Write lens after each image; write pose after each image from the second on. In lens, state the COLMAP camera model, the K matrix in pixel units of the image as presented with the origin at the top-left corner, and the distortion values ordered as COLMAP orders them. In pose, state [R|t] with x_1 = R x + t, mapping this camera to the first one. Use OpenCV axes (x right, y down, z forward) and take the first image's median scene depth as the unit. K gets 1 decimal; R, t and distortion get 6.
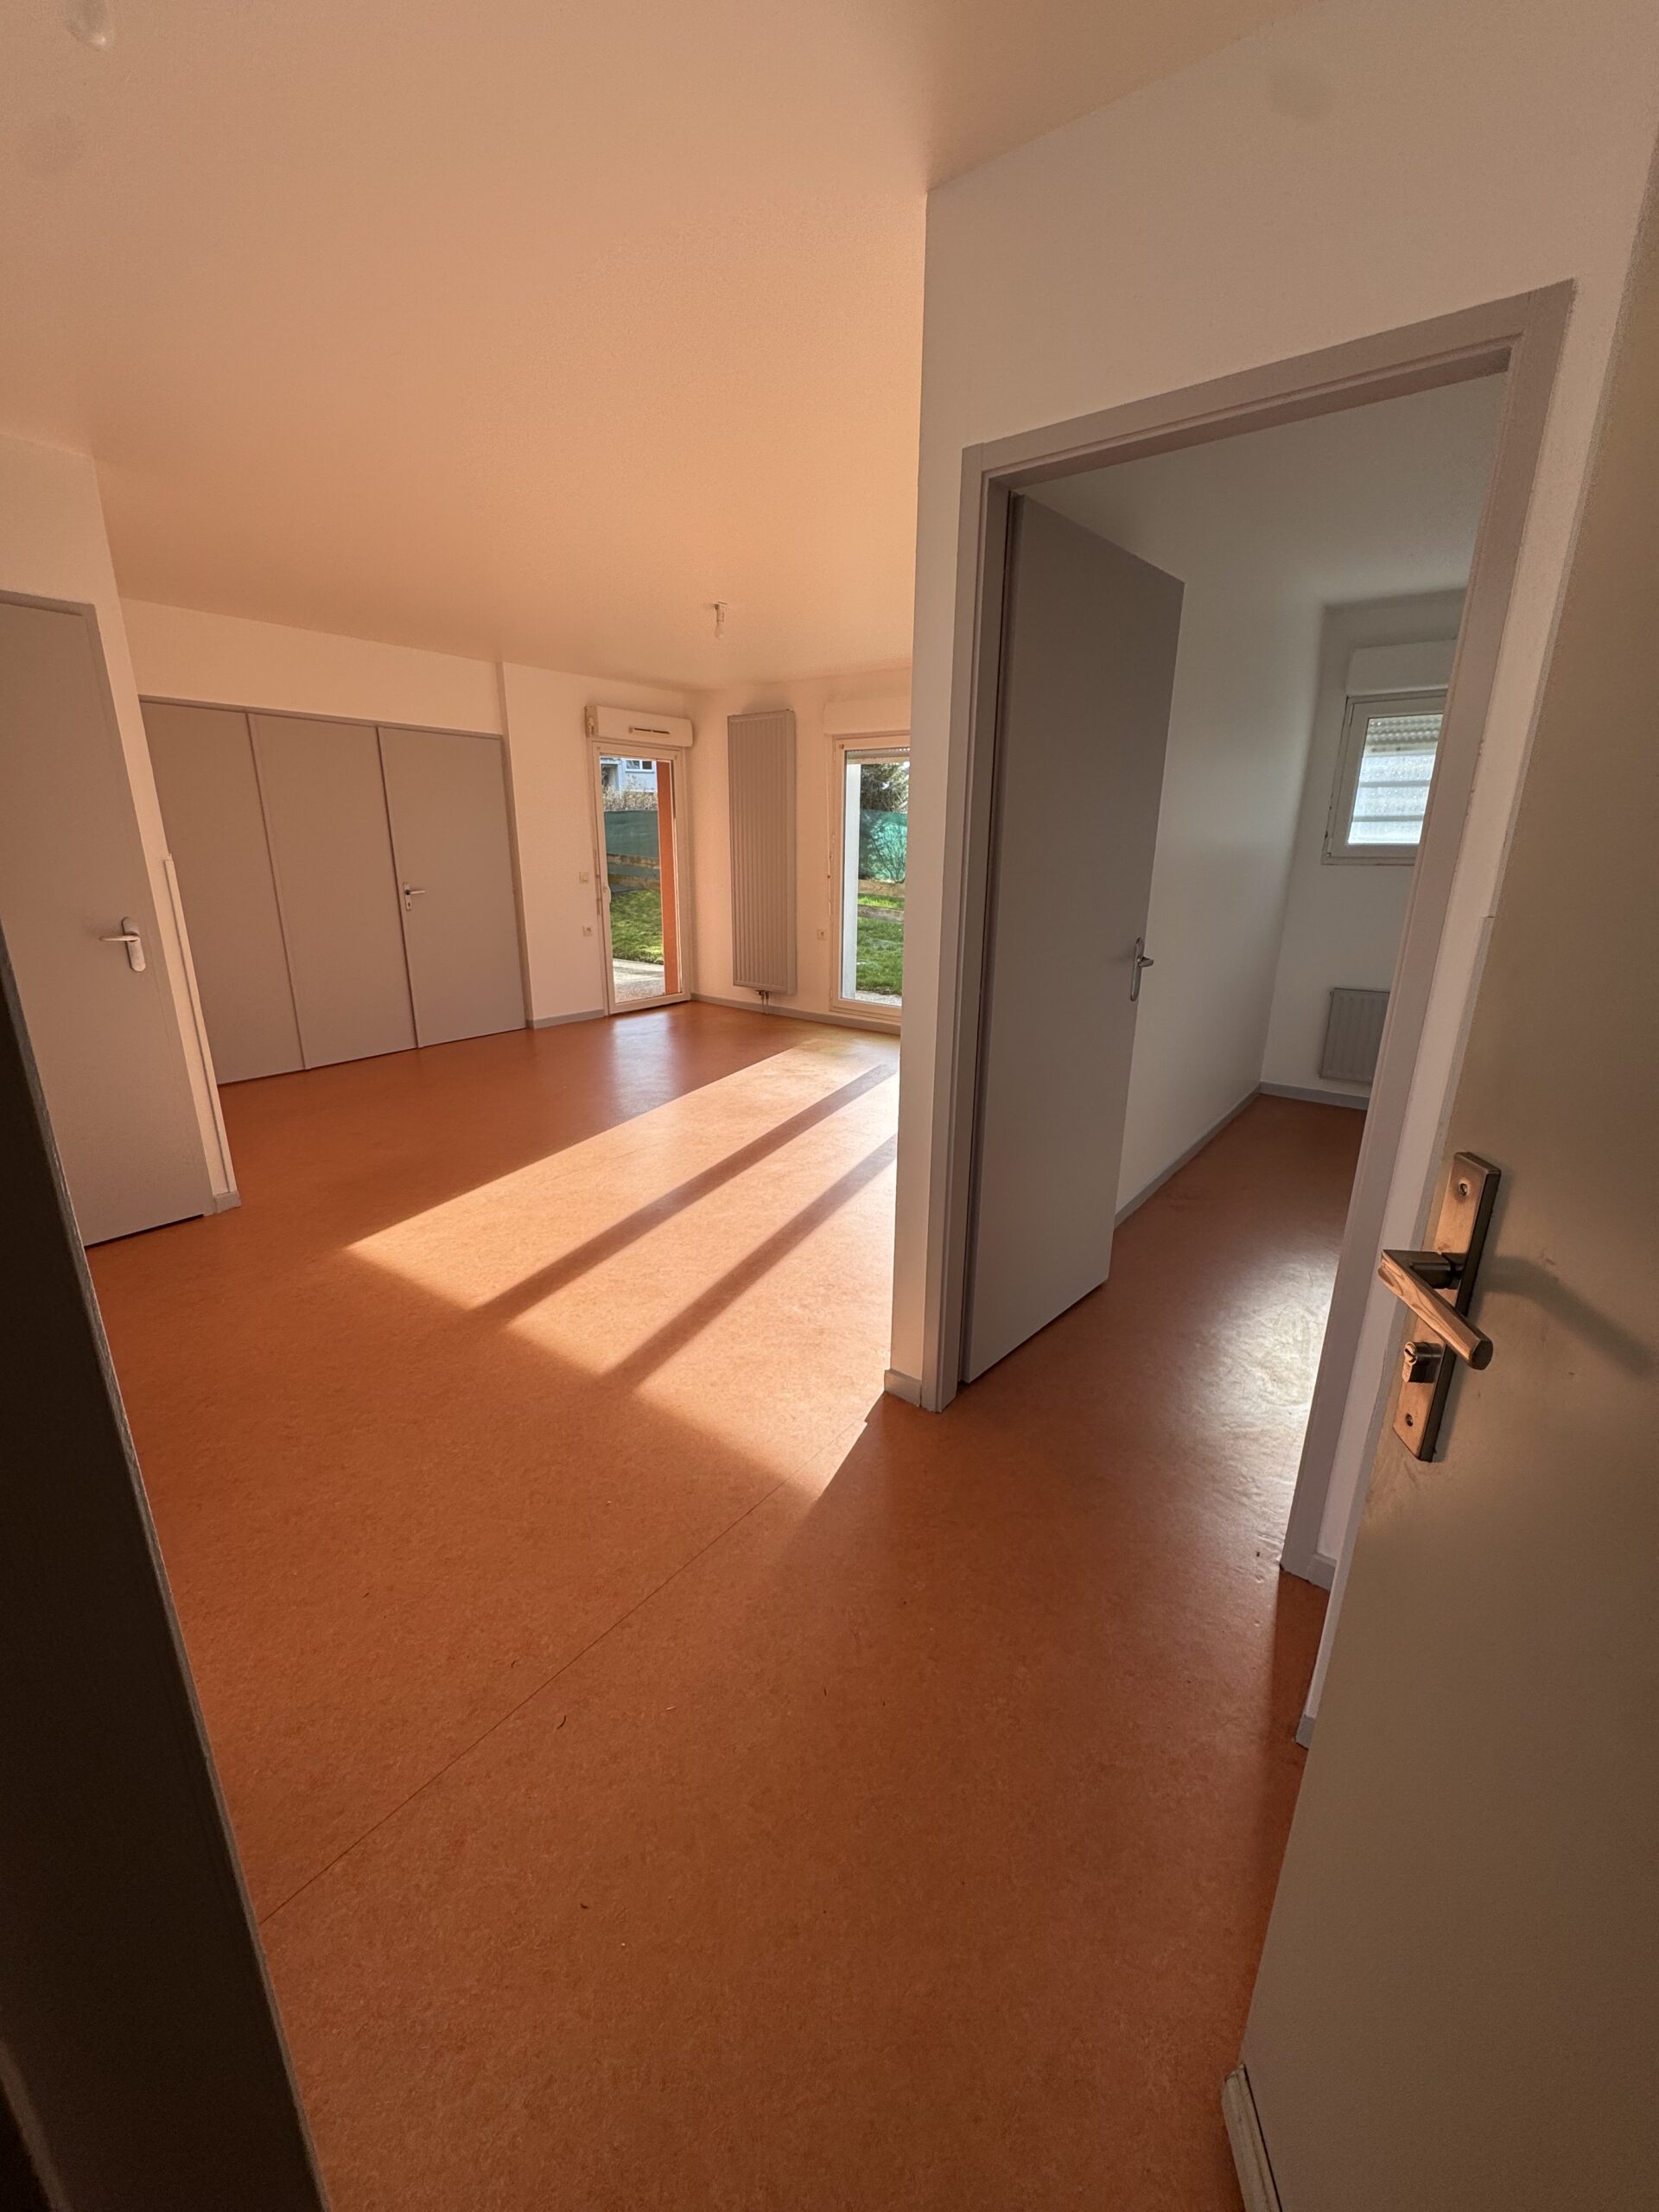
lens RADIAL K [[878.6, 0, 828.5], [0, 878.6, 1095.5], [0, 0, 1]] dist [-0.000509, 0.000077]
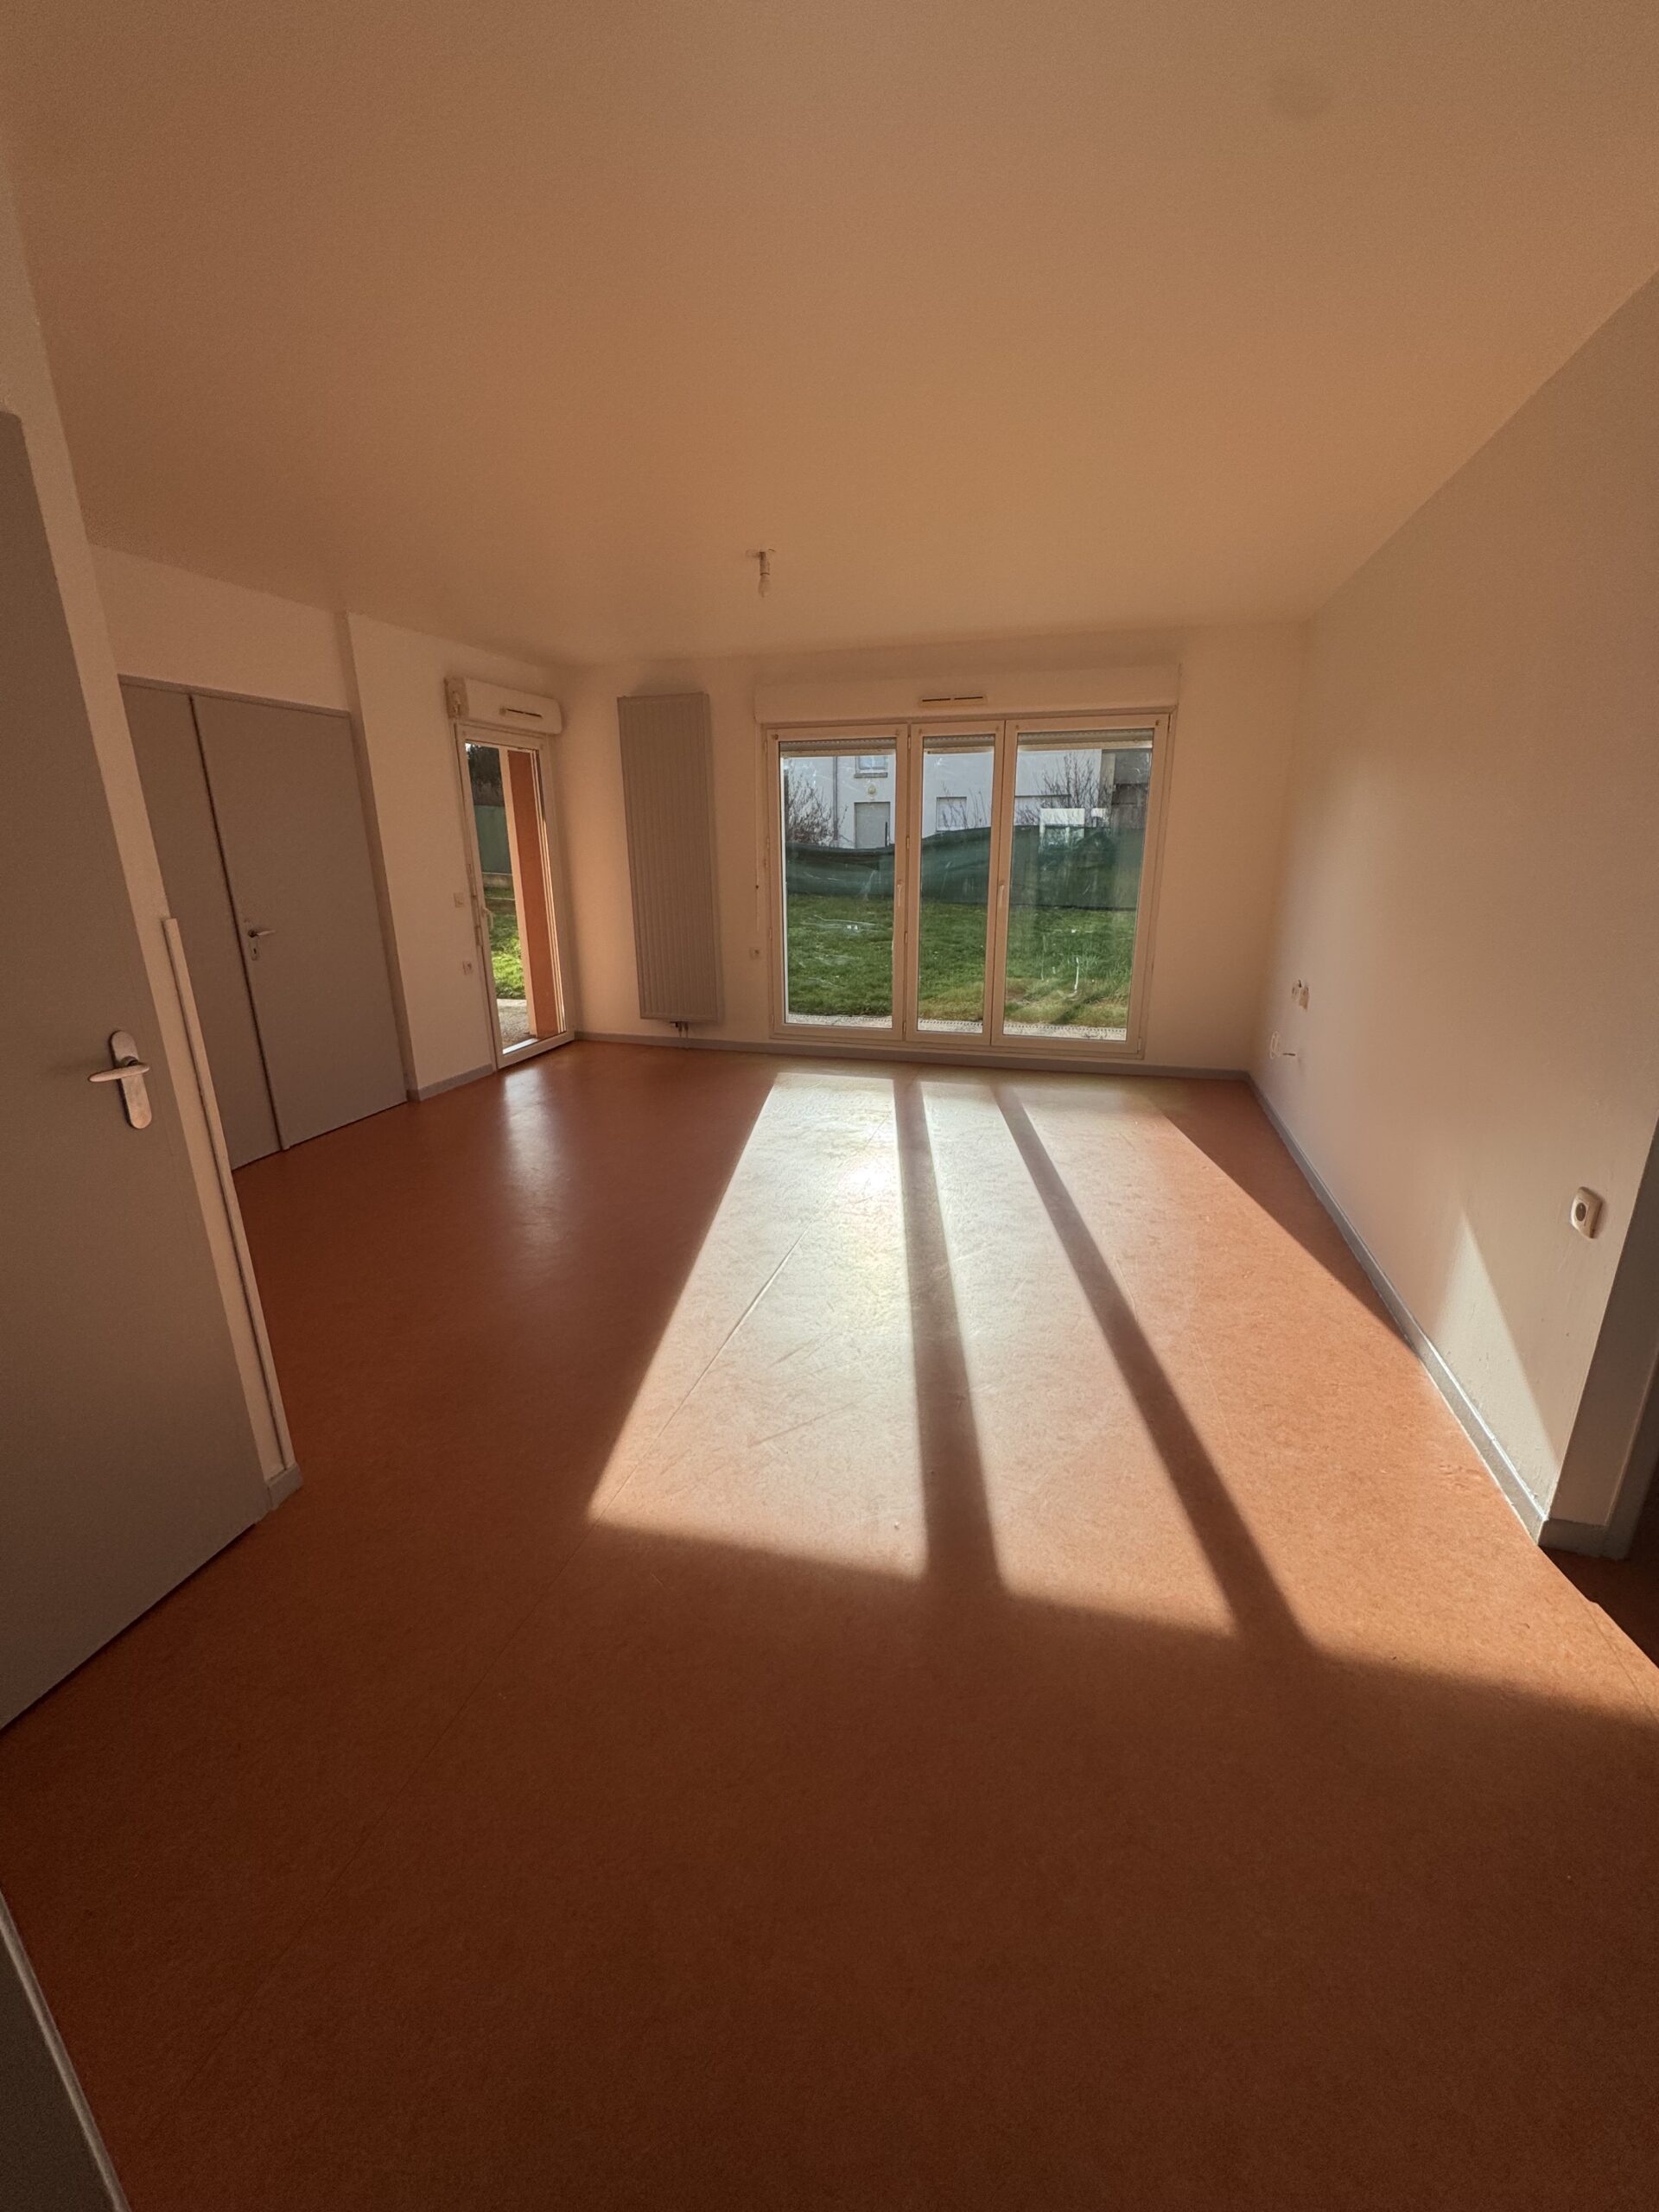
lens RADIAL K [[878.6, 0, 828.5], [0, 878.6, 1095.5], [0, 0, 1]] dist [-0.000509, 0.000077]
pose [[0.932039, -0.120924, 0.341585, -0.275479], [0.119256, 0.992524, 0.025963, -0.060282], [-0.342171, 0.016537, 0.939492, 0.168294]]
